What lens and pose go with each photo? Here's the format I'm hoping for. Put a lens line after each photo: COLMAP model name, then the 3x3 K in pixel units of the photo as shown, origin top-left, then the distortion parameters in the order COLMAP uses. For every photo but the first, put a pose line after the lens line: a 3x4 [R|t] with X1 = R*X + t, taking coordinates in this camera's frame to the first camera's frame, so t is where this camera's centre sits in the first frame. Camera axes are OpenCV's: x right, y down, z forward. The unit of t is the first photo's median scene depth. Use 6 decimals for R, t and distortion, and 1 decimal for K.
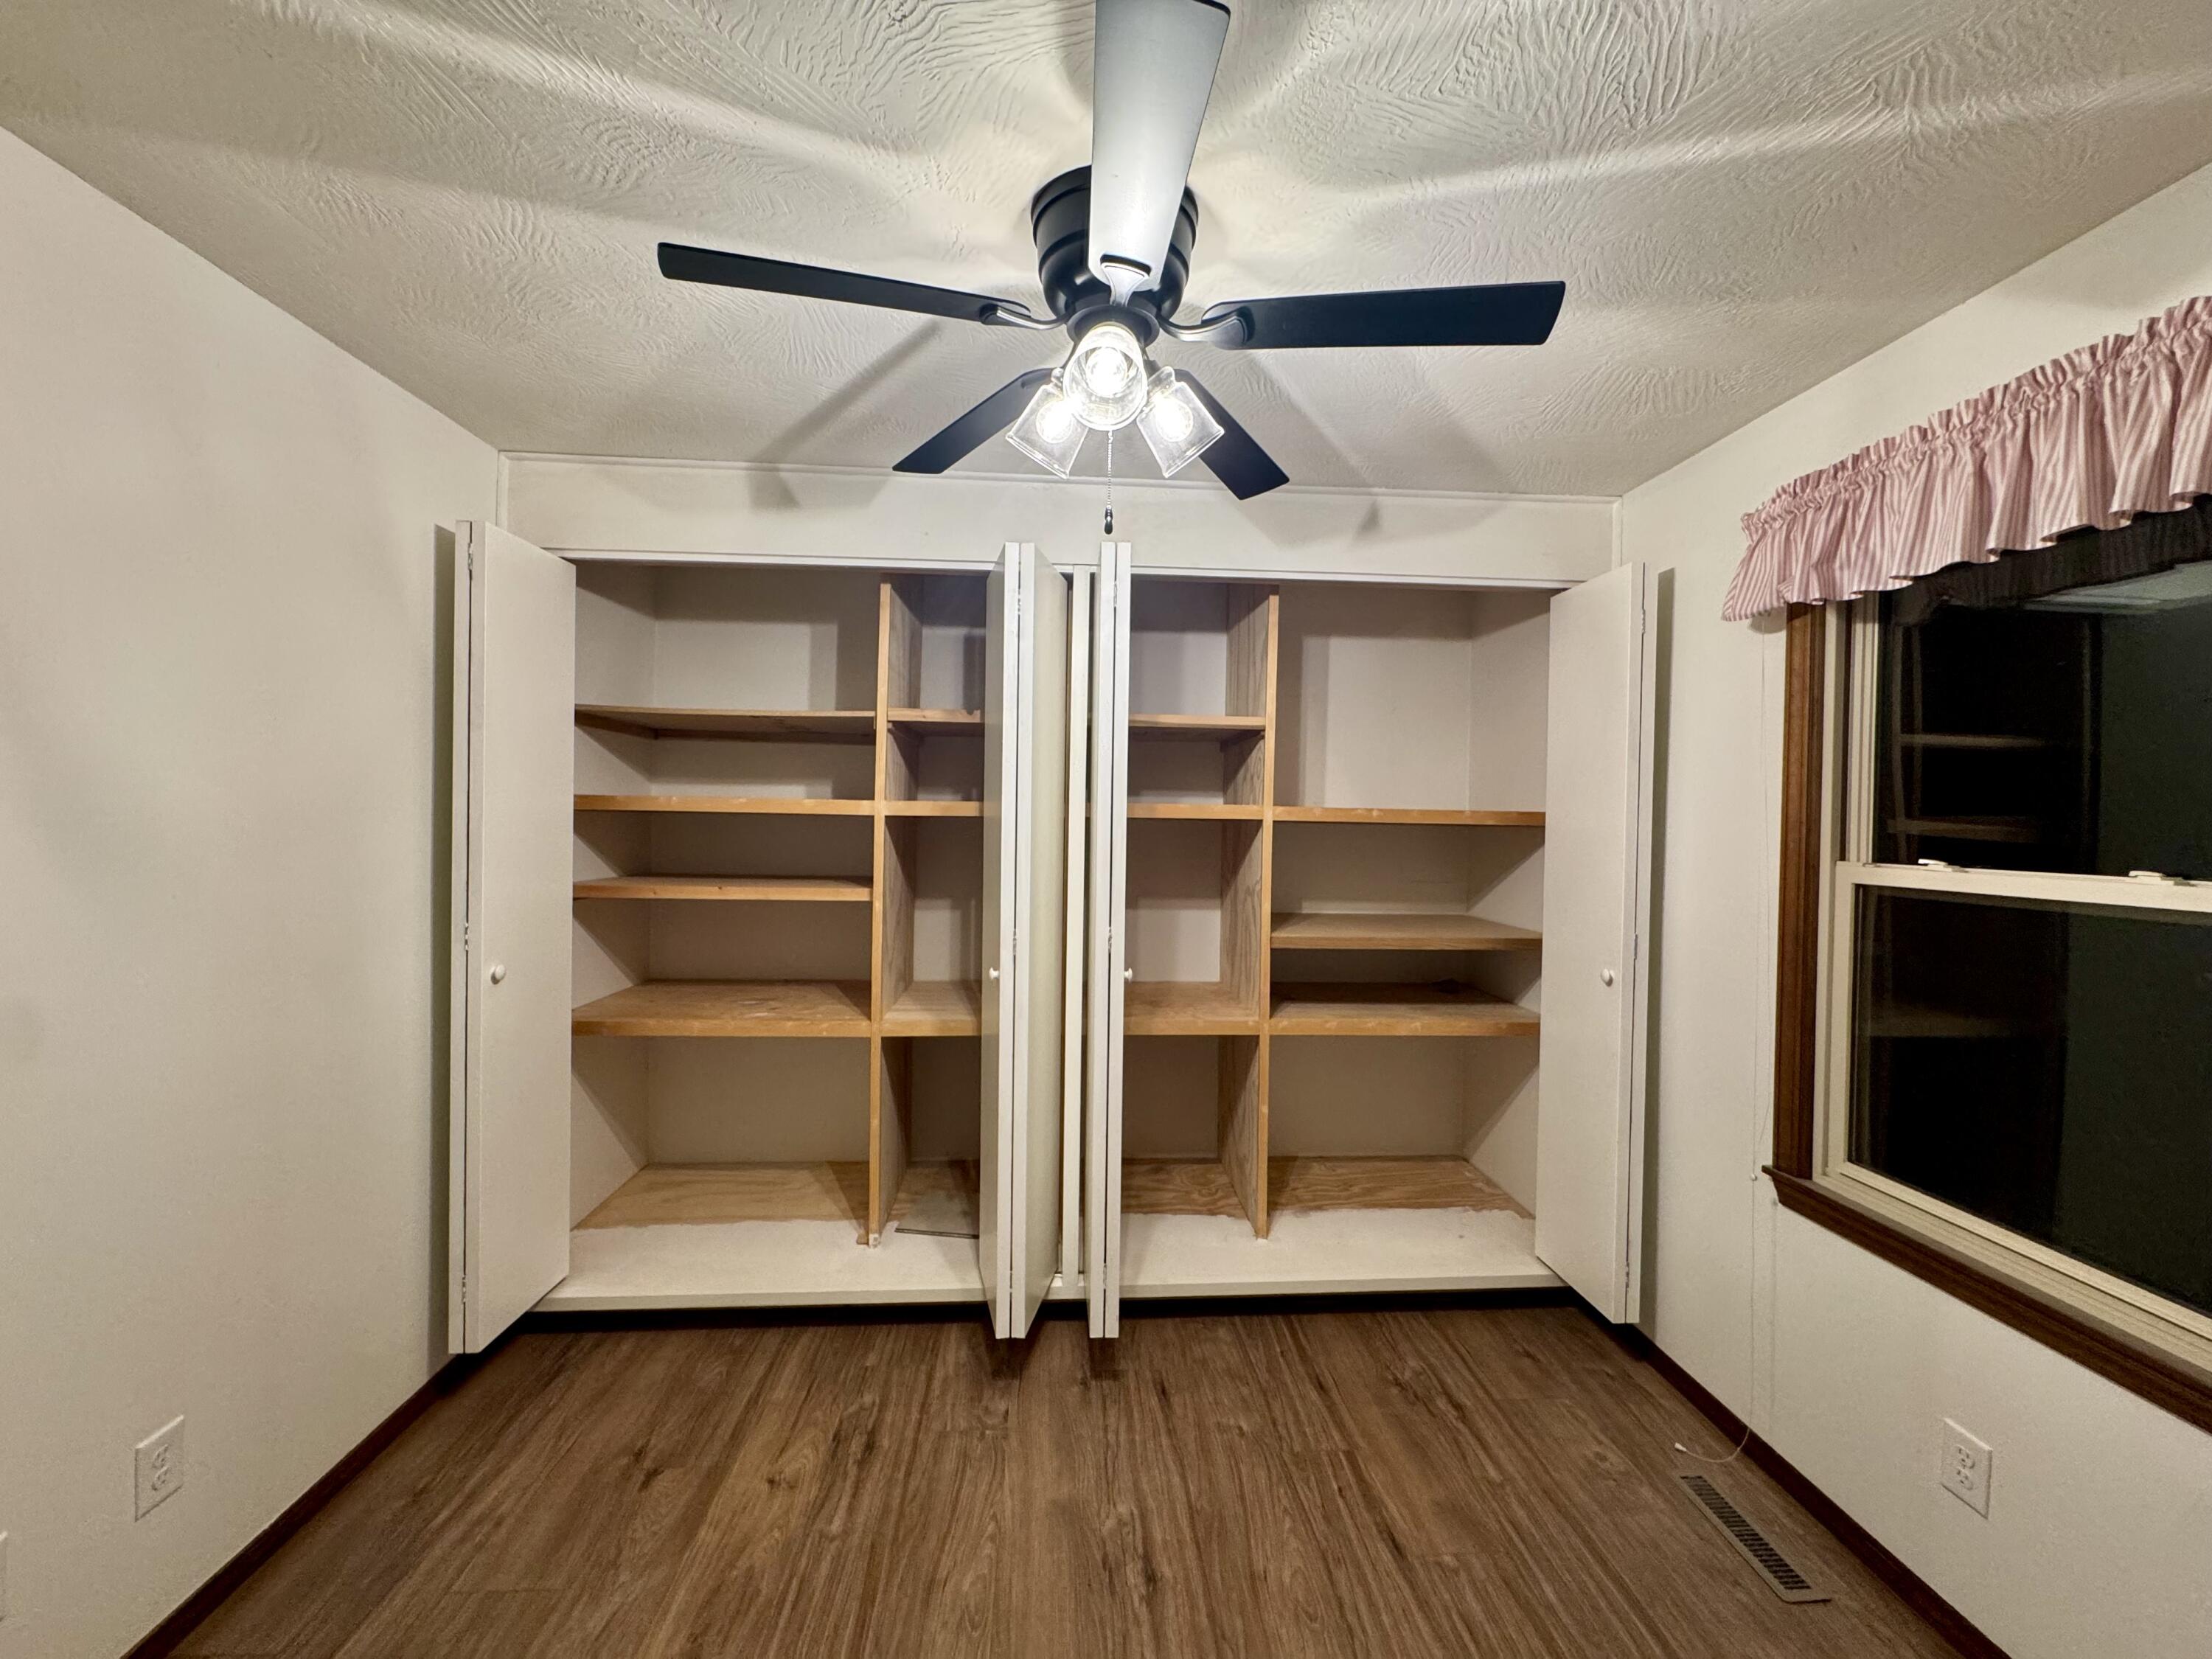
lens RADIAL K [[883.8, 0, 1106.1], [0, 883.8, 824.4], [0, 0, 1]] dist [-0.002054, -0.000556]
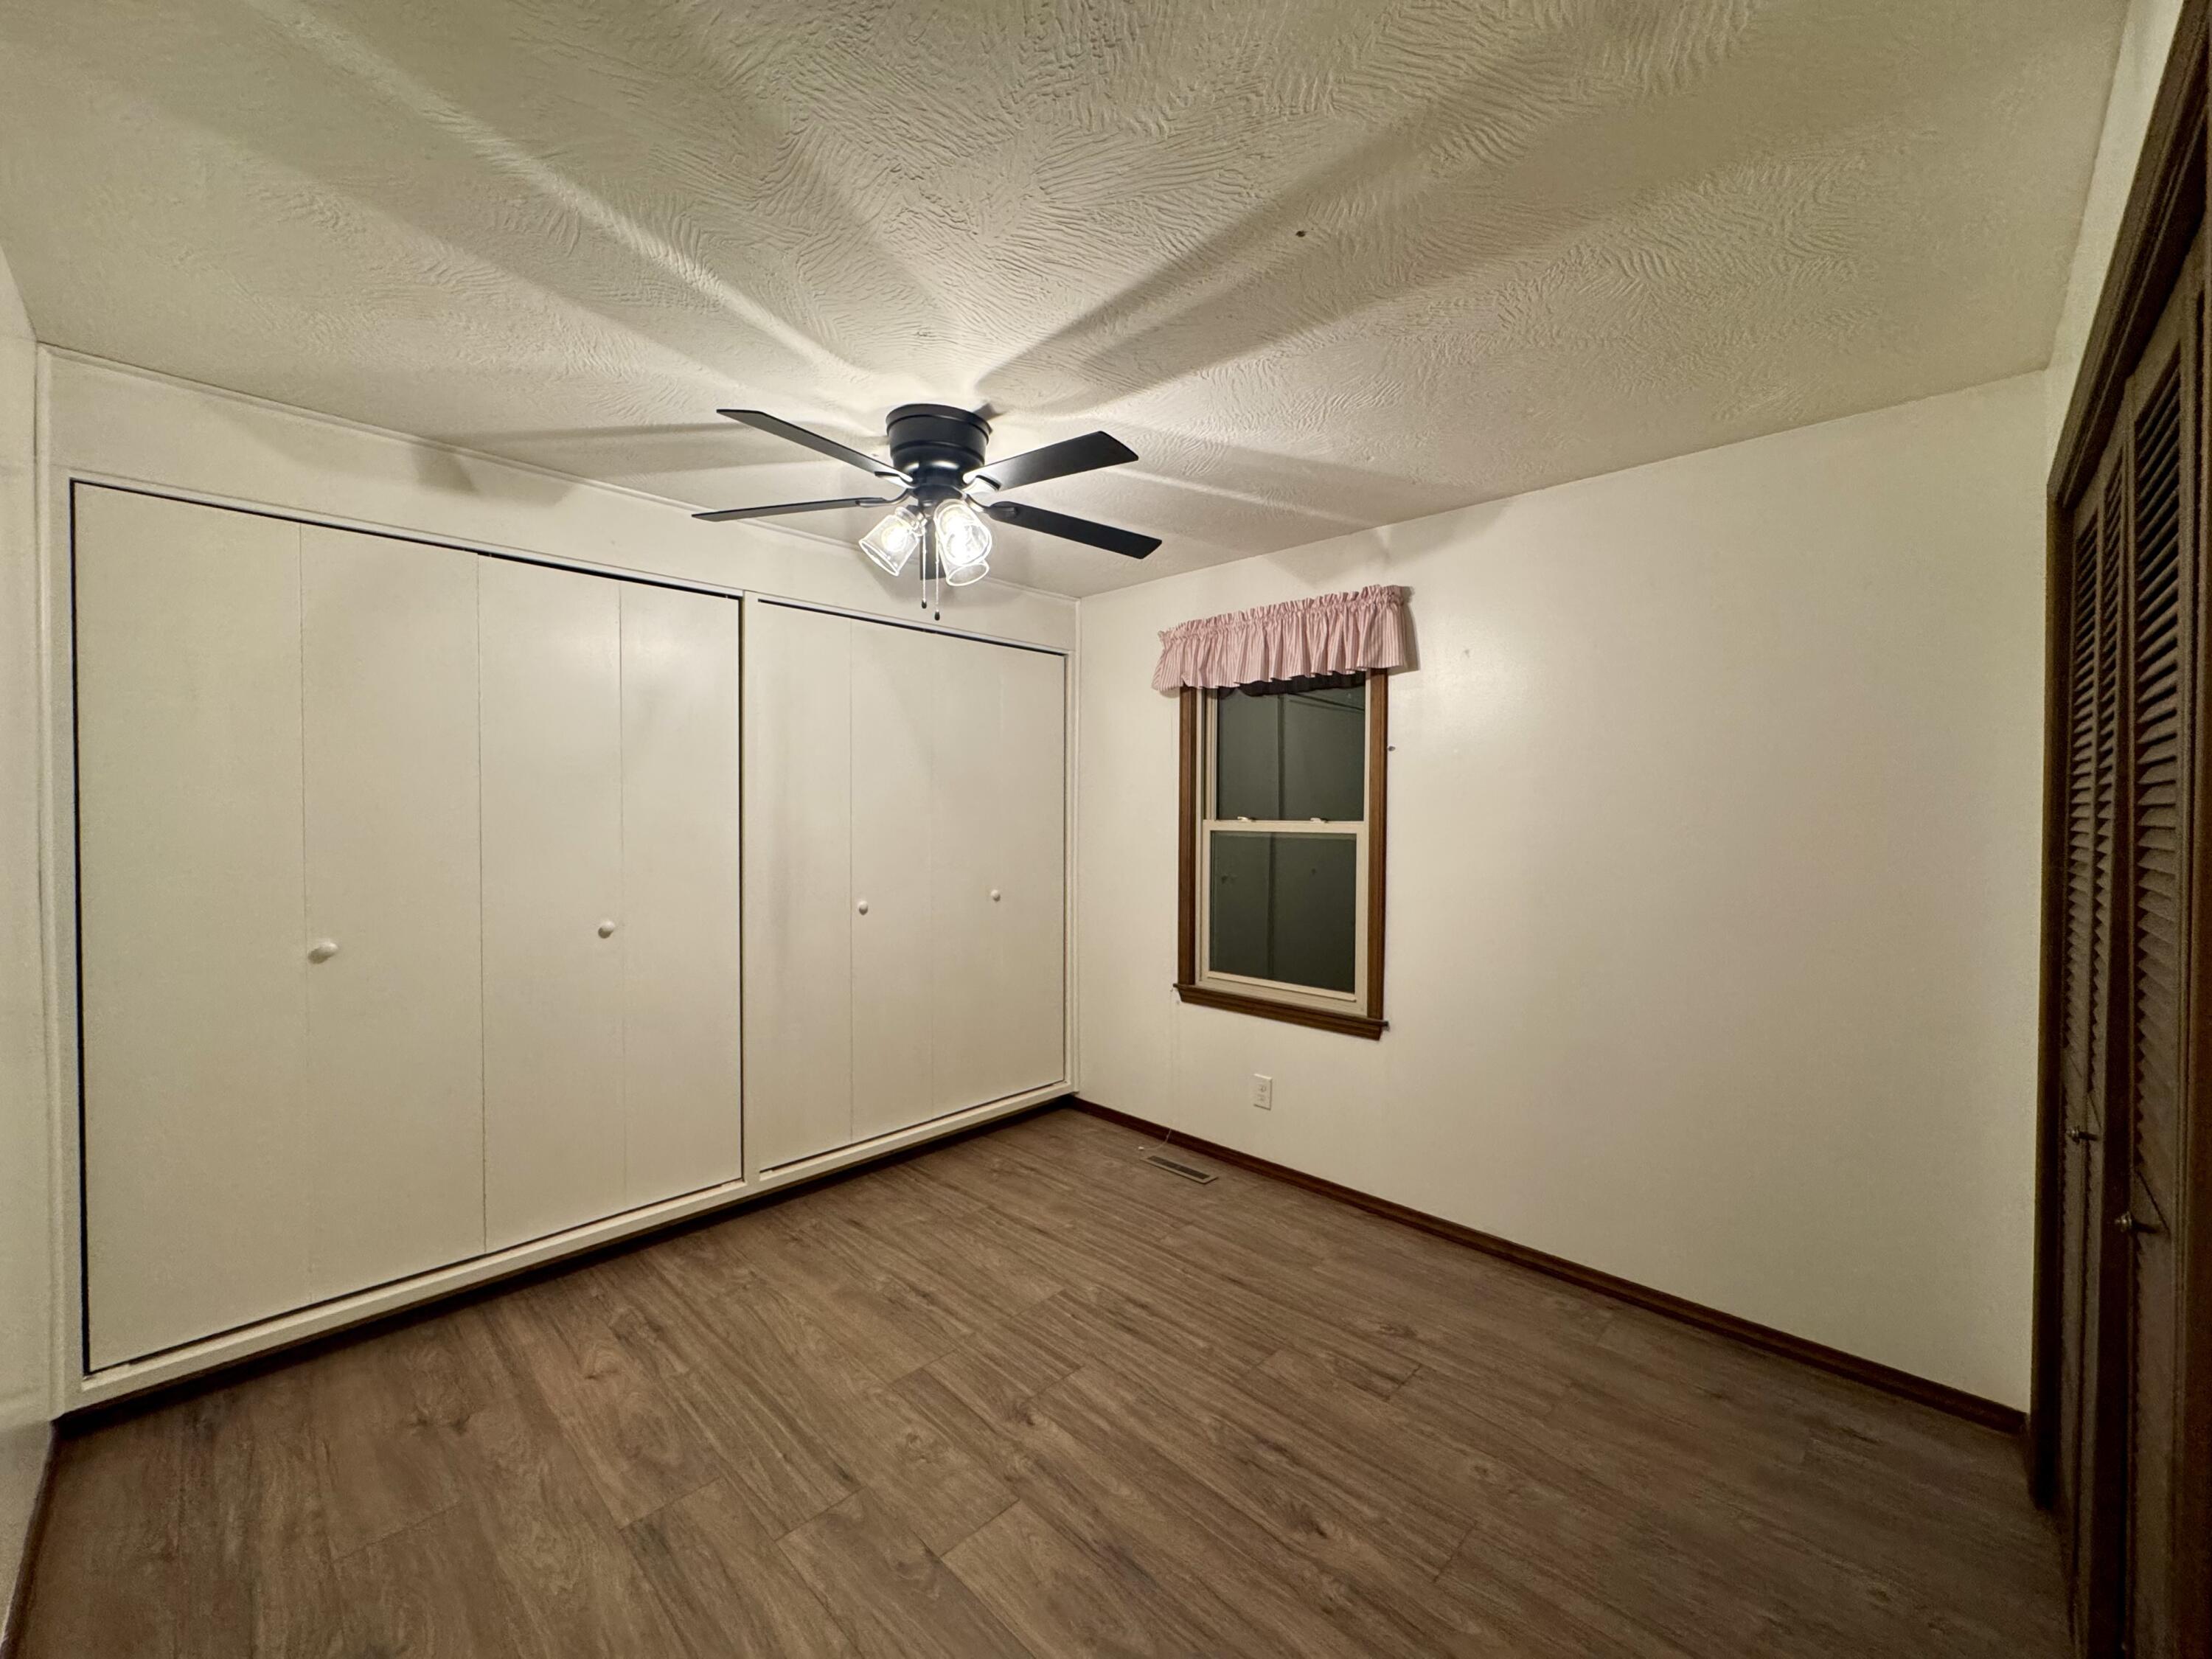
lens RADIAL K [[883.8, 0, 1106.1], [0, 883.8, 824.4], [0, 0, 1]] dist [-0.002054, -0.000556]
pose [[0.737578, -0.022957, 0.674872, -0.660901], [0.011093, 0.999699, 0.021882, 0.006705], [-0.675171, -0.008654, 0.737610, -0.303020]]
